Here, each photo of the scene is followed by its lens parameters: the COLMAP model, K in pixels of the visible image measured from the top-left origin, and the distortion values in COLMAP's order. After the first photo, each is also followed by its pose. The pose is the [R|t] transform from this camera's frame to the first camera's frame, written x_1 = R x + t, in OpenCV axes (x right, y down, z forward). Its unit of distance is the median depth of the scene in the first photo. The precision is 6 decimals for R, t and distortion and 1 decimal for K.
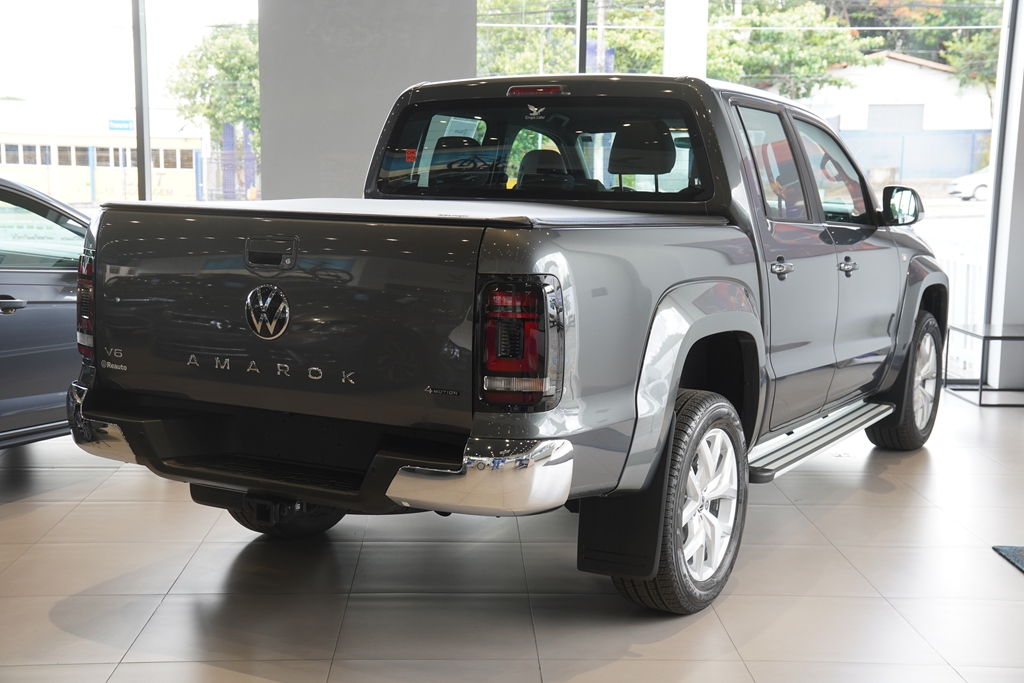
lens RADIAL K [[1290.3, 0, 512.0], [0, 1290.3, 341.5], [0, 0, 1]] dist [-0.016127, 0.928297]
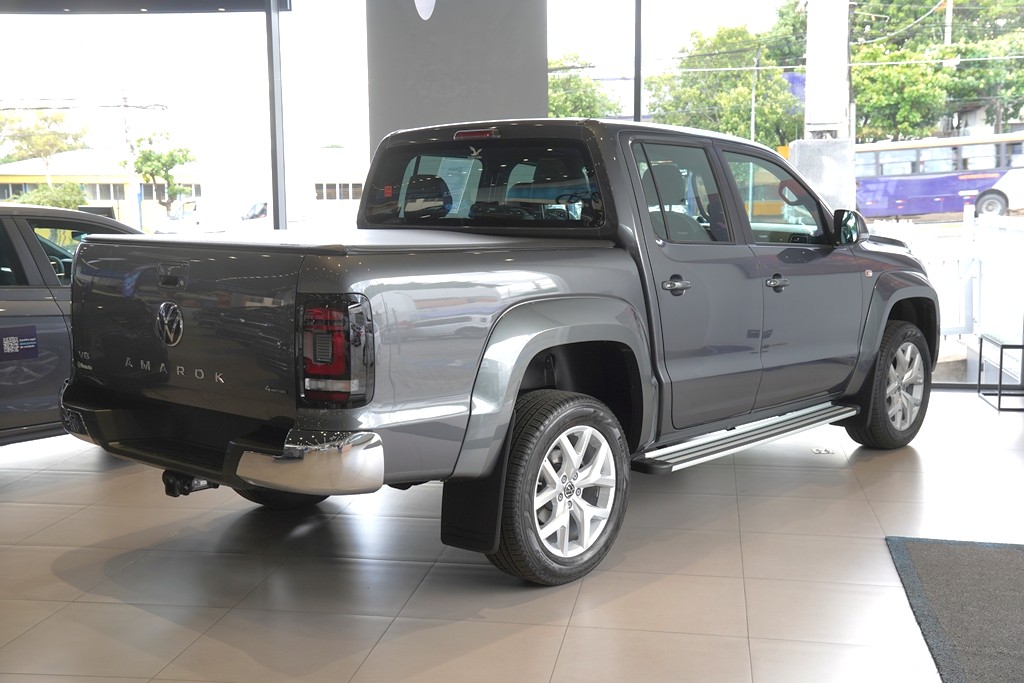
lens RADIAL K [[1128.5, 0, 512.0], [0, 1128.5, 341.5], [0, 0, 1]] dist [0.008923, 0.252821]
pose [[0.979603, 0.005013, -0.200881, 0.209598], [-0.005602, 0.999982, -0.002363, -0.003287], [0.200866, 0.003440, 0.979613, 0.001432]]
